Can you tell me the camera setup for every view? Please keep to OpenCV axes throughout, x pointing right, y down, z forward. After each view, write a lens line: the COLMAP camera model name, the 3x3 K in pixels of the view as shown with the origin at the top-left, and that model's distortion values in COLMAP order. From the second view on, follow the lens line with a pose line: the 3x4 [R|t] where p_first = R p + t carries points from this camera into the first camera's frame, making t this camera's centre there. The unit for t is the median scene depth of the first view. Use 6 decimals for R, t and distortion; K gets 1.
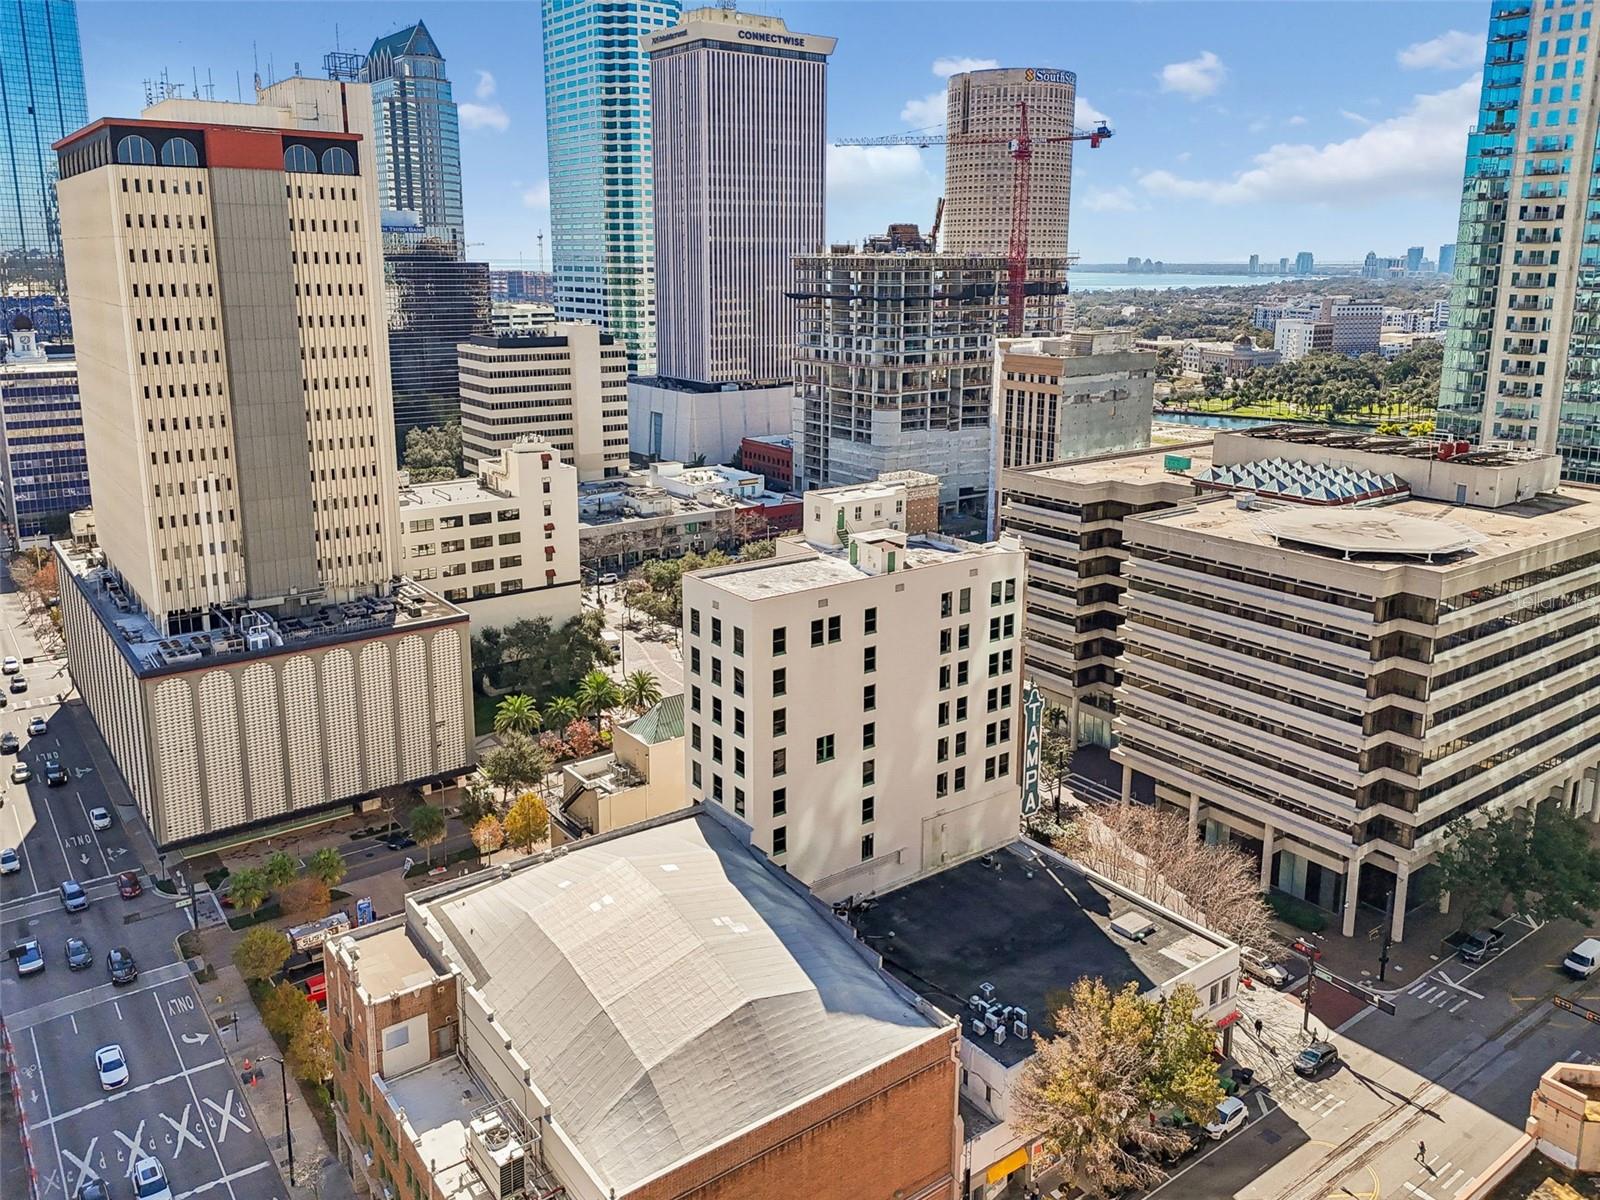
lens RADIAL K [[1219.9, 0, 804.8], [0, 1219.9, 493.7], [0, 0, 1]] dist [0.079813, -0.081285]
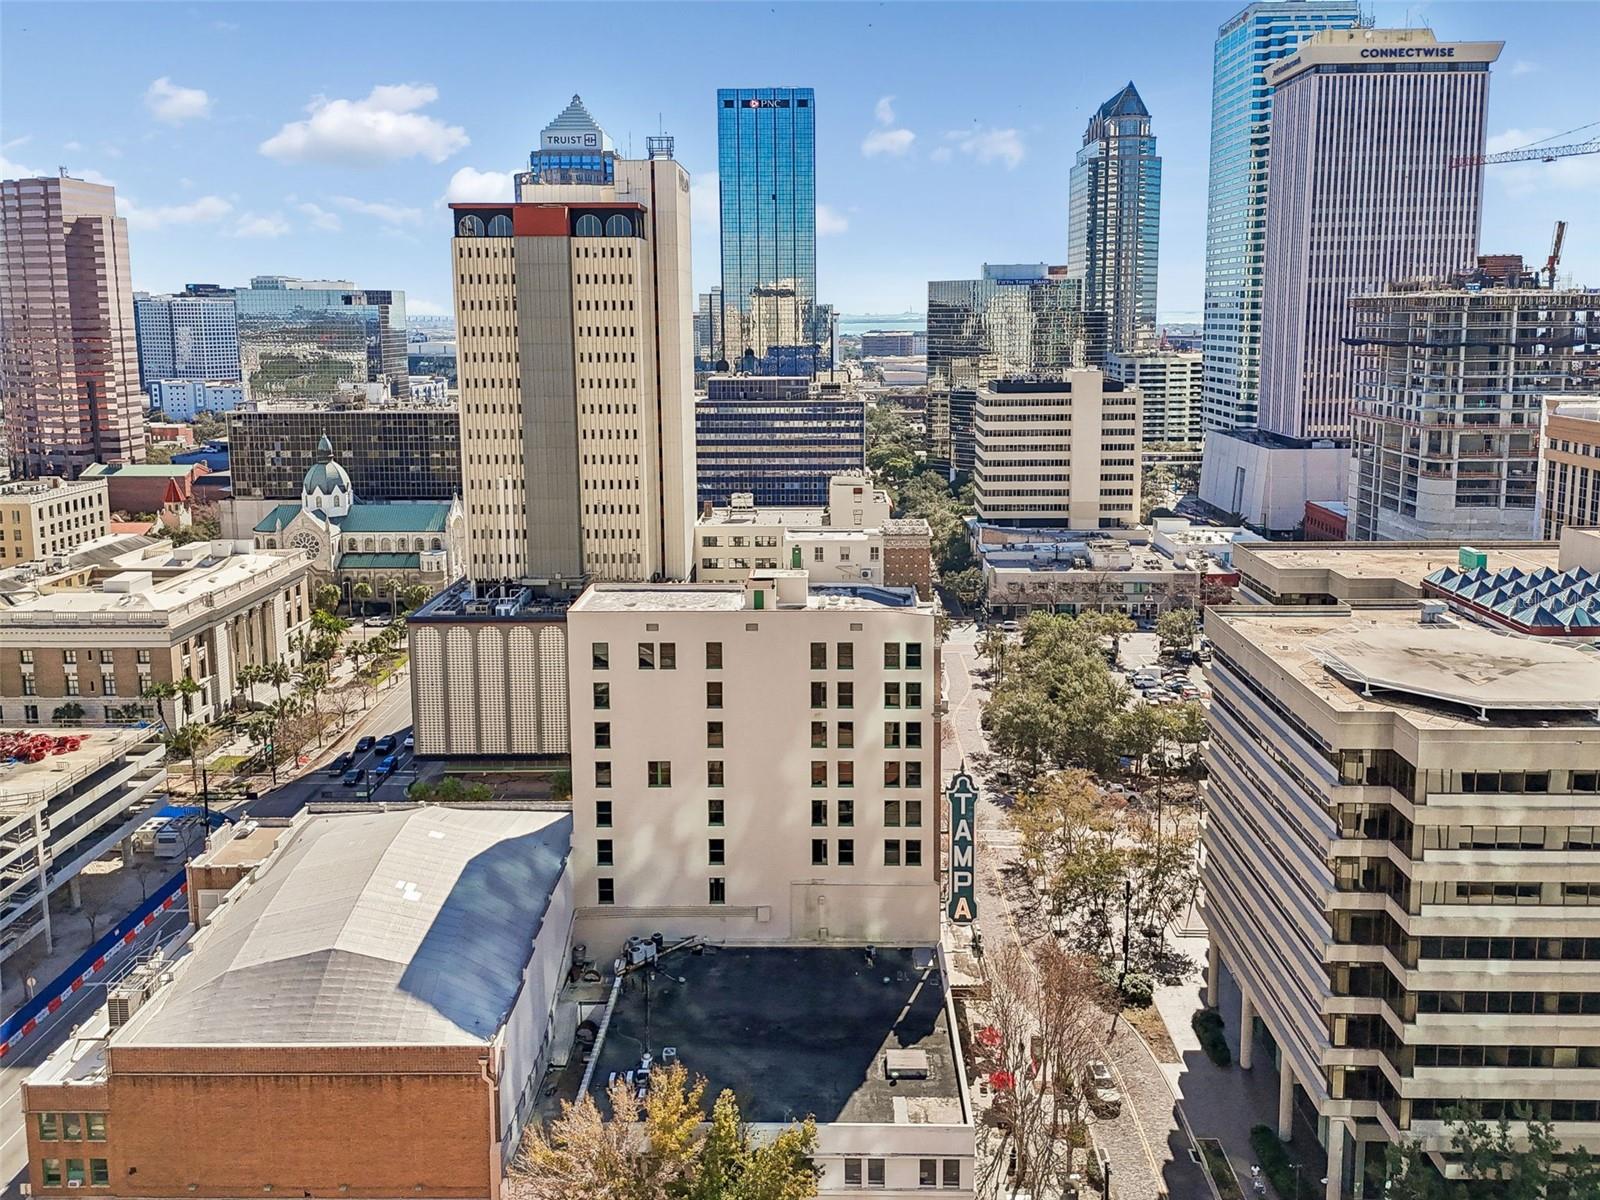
lens RADIAL K [[1219.9, 0, 822.2], [0, 1219.9, 476.4], [0, 0, 1]] dist [0.079813, -0.081285]
pose [[0.787833, 0.071187, -0.611761, 0.544754], [-0.105558, 0.994207, -0.020248, -0.022404], [0.606776, 0.080528, 0.790783, 0.196385]]
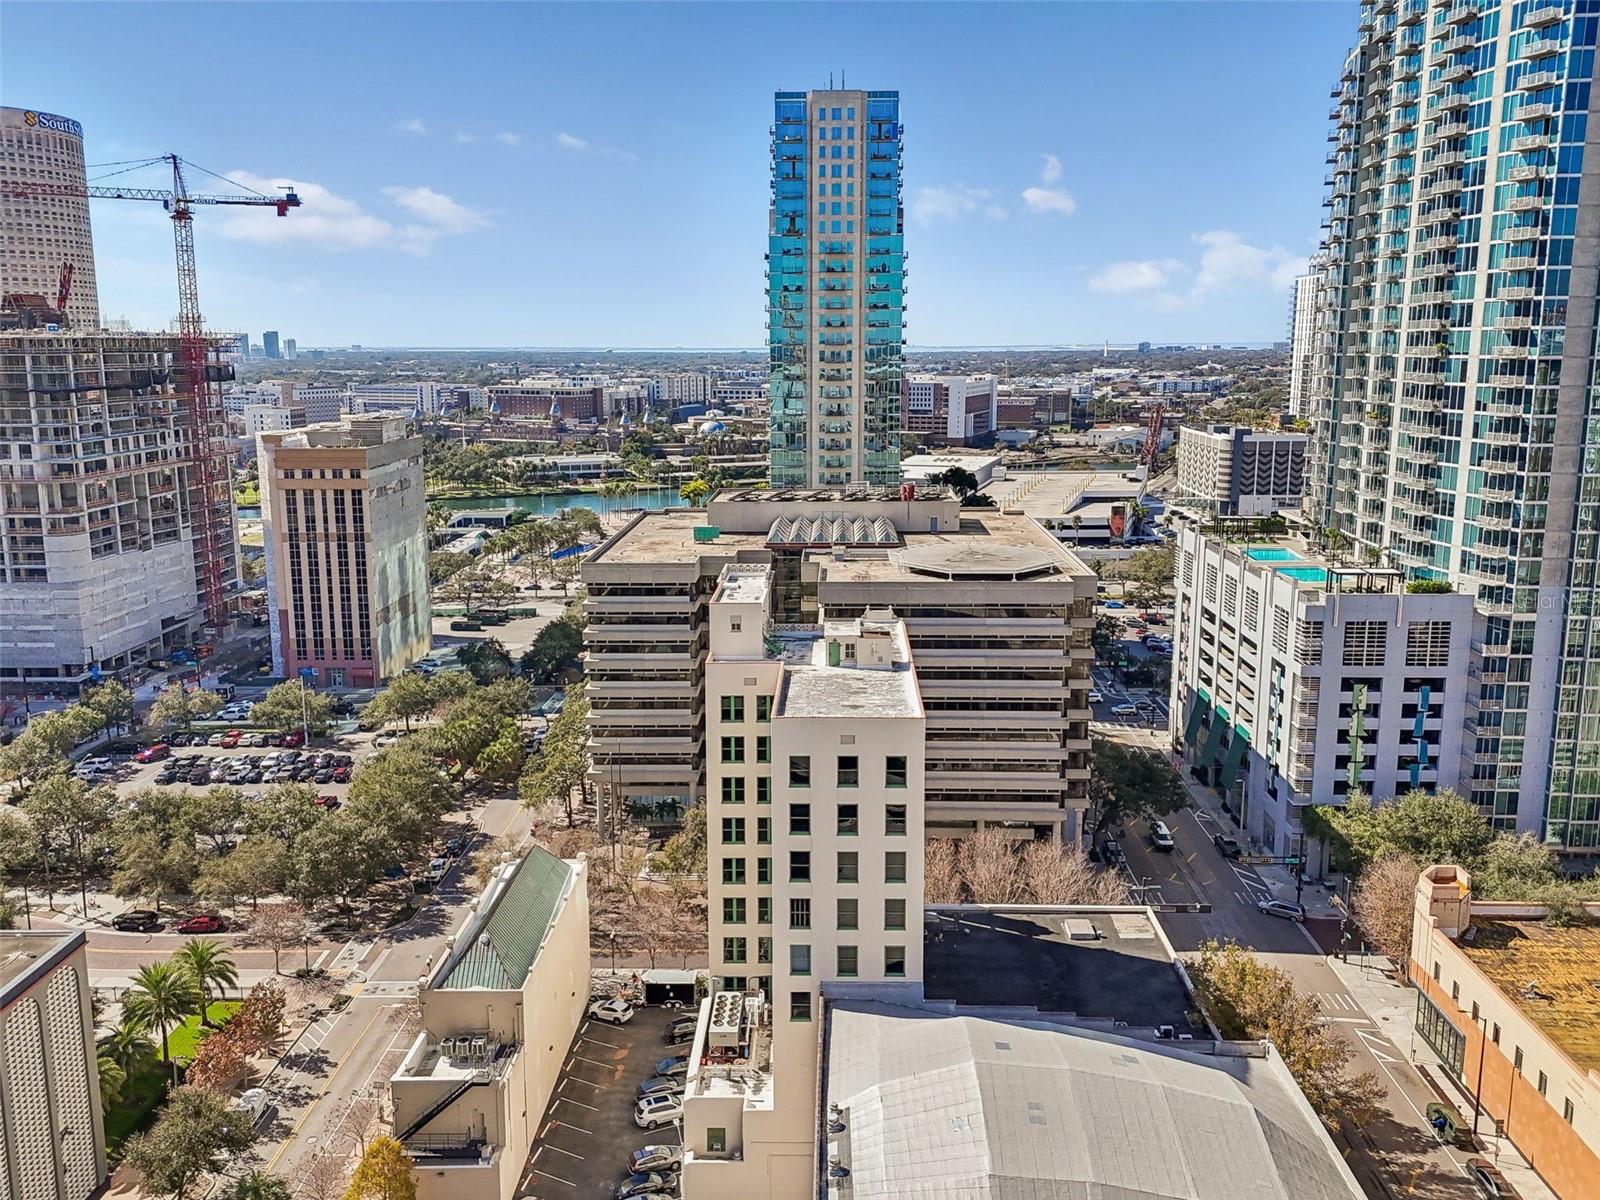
lens RADIAL K [[1219.9, 0, 803.2], [0, 1219.9, 538.5], [0, 0, 1]] dist [0.079813, -0.081285]
pose [[0.636980, -0.128230, 0.760141, -0.528341], [0.151929, 0.987610, 0.039289, -0.058683], [-0.755761, 0.090461, 0.648569, 0.327553]]
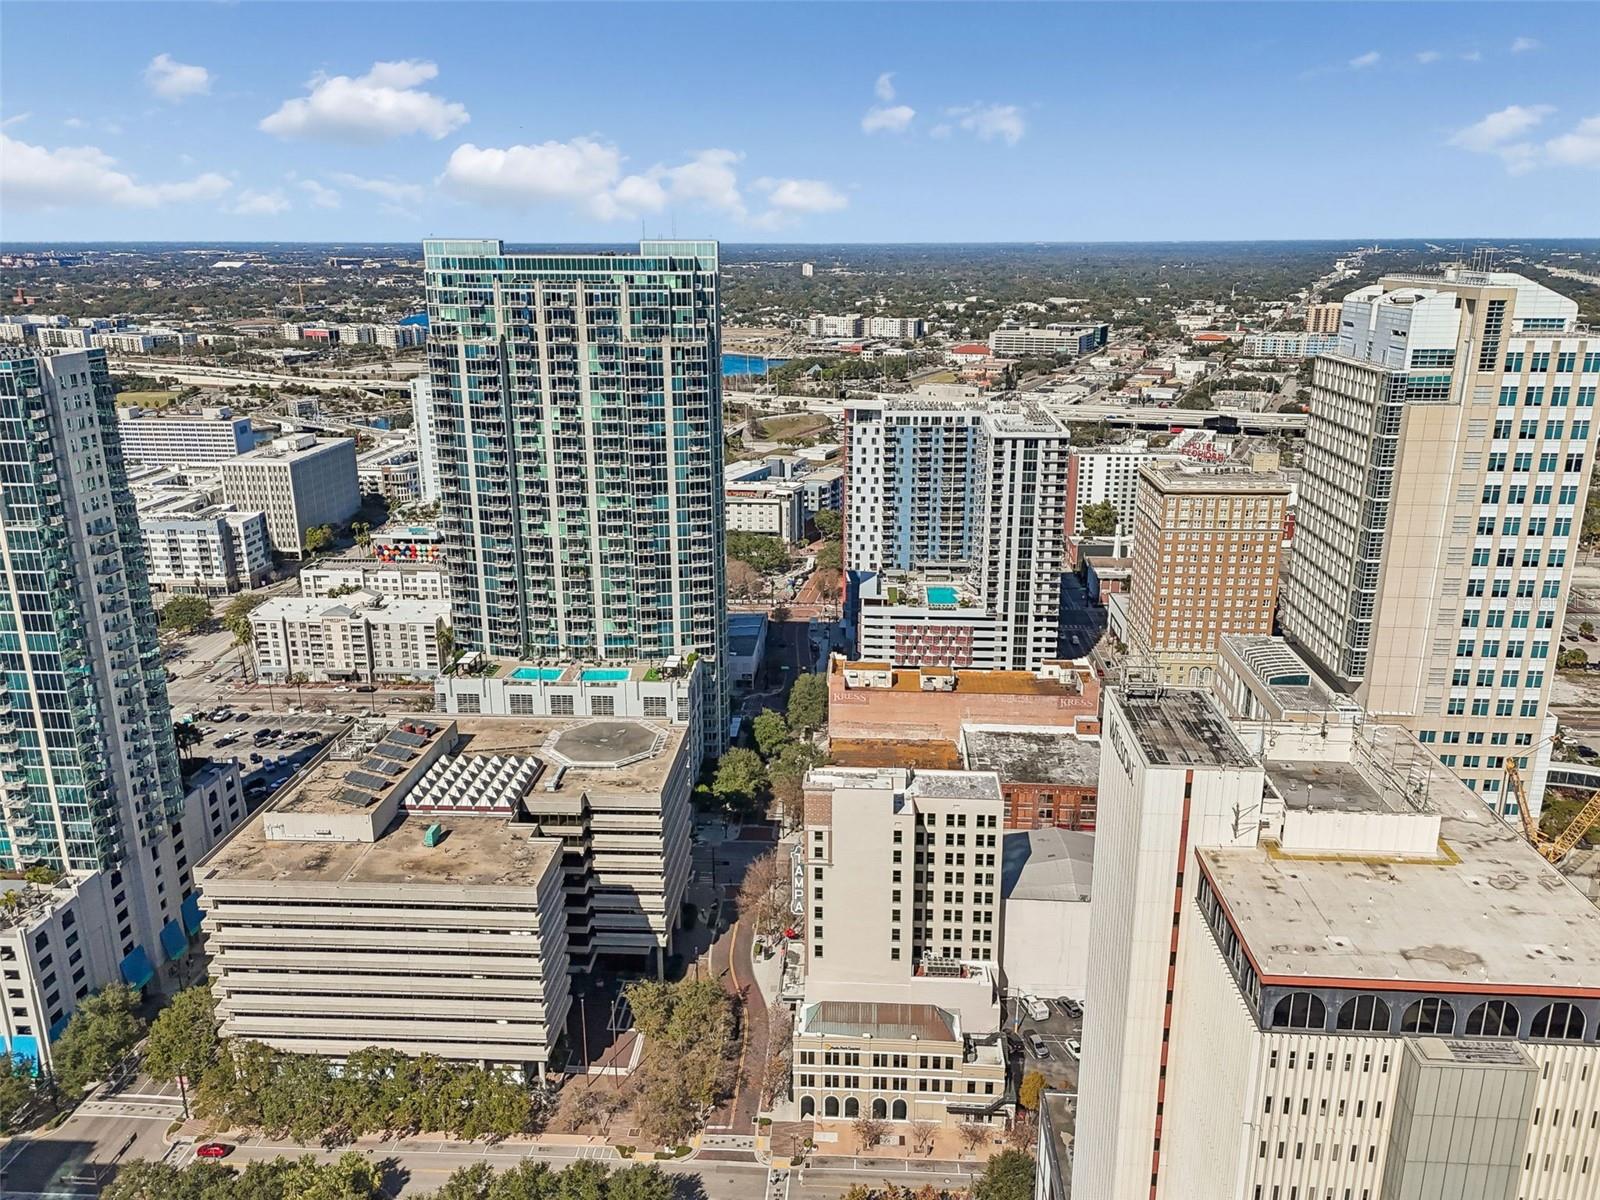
lens RADIAL K [[1219.9, 0, 791.7], [0, 1219.9, 607.7], [0, 0, 1]] dist [0.079813, -0.081285]
pose [[-0.744540, -0.191638, 0.639480, -0.770117], [0.141176, 0.891047, 0.431398, -0.814569], [-0.652479, 0.411472, -0.636366, 1.760756]]
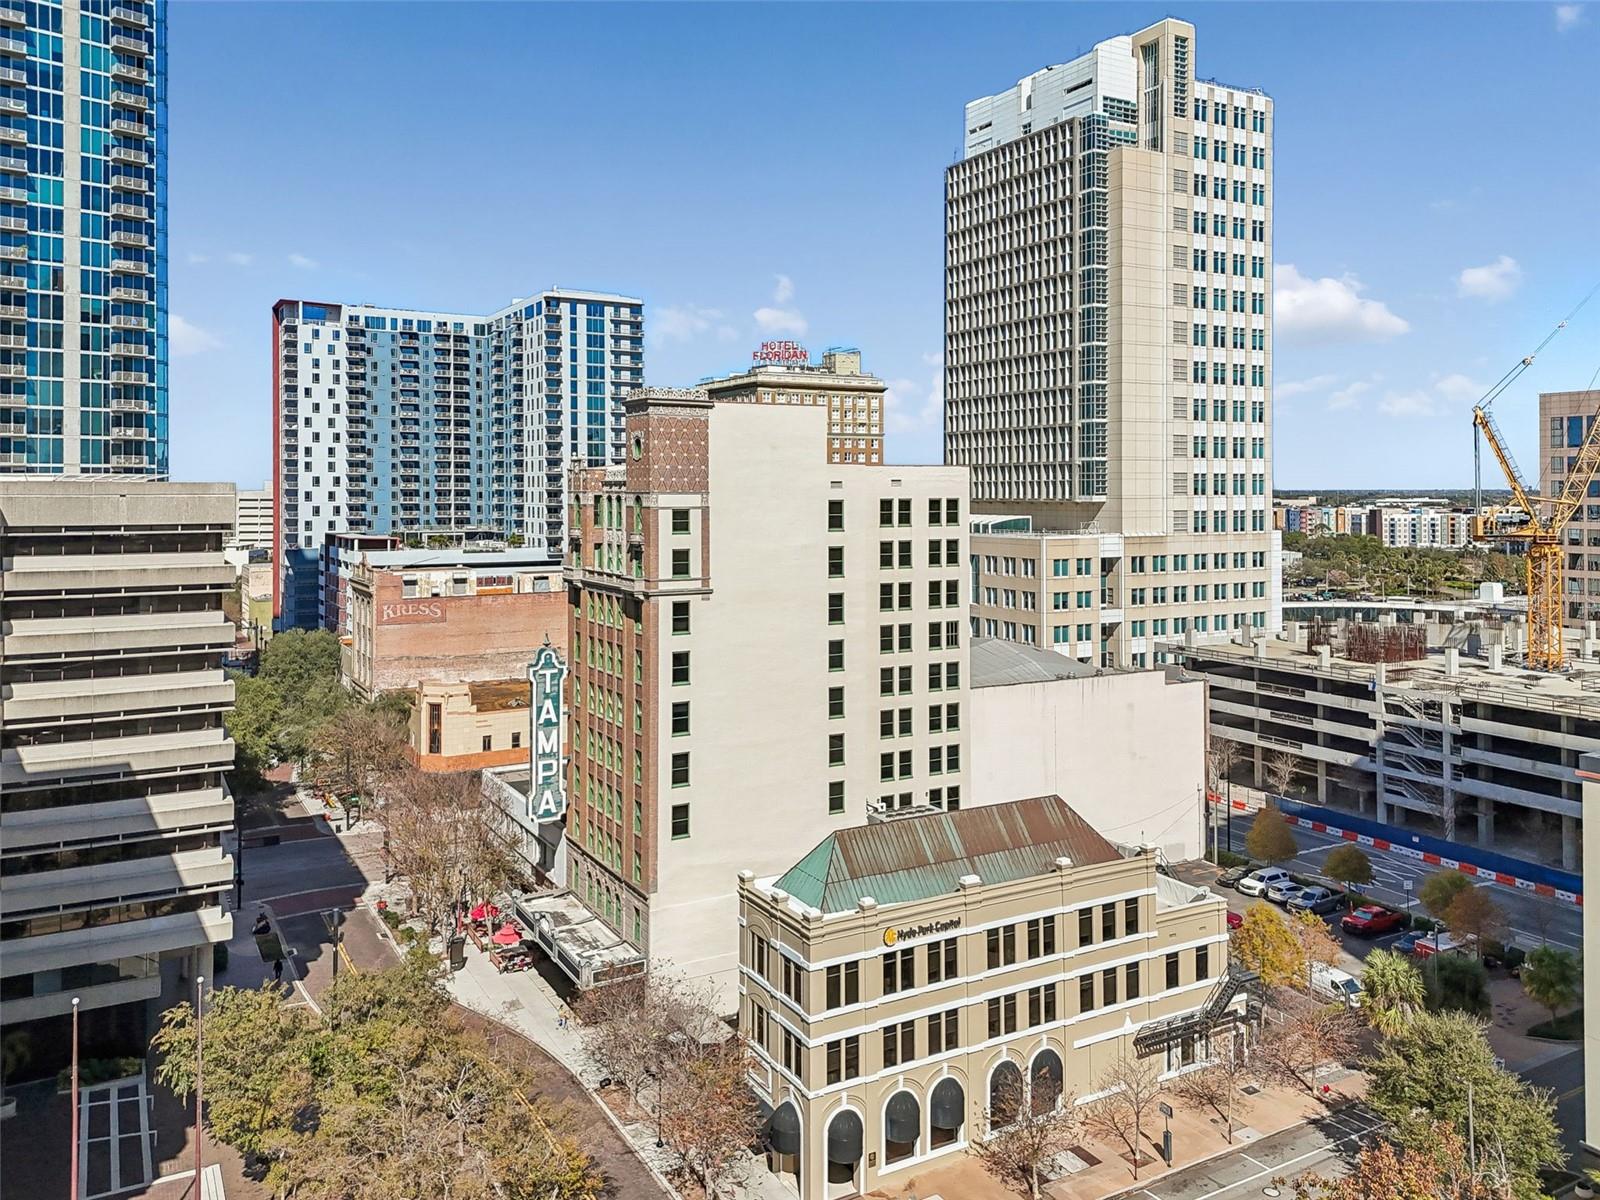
lens RADIAL K [[1219.9, 0, 809.0], [0, 1219.9, 502.9], [0, 0, 1]] dist [0.079813, -0.081285]
pose [[-0.991268, 0.001595, 0.131850, -0.069937], [0.027977, 0.979705, 0.198484, -0.078009], [-0.128858, 0.200440, -0.971195, 1.531139]]
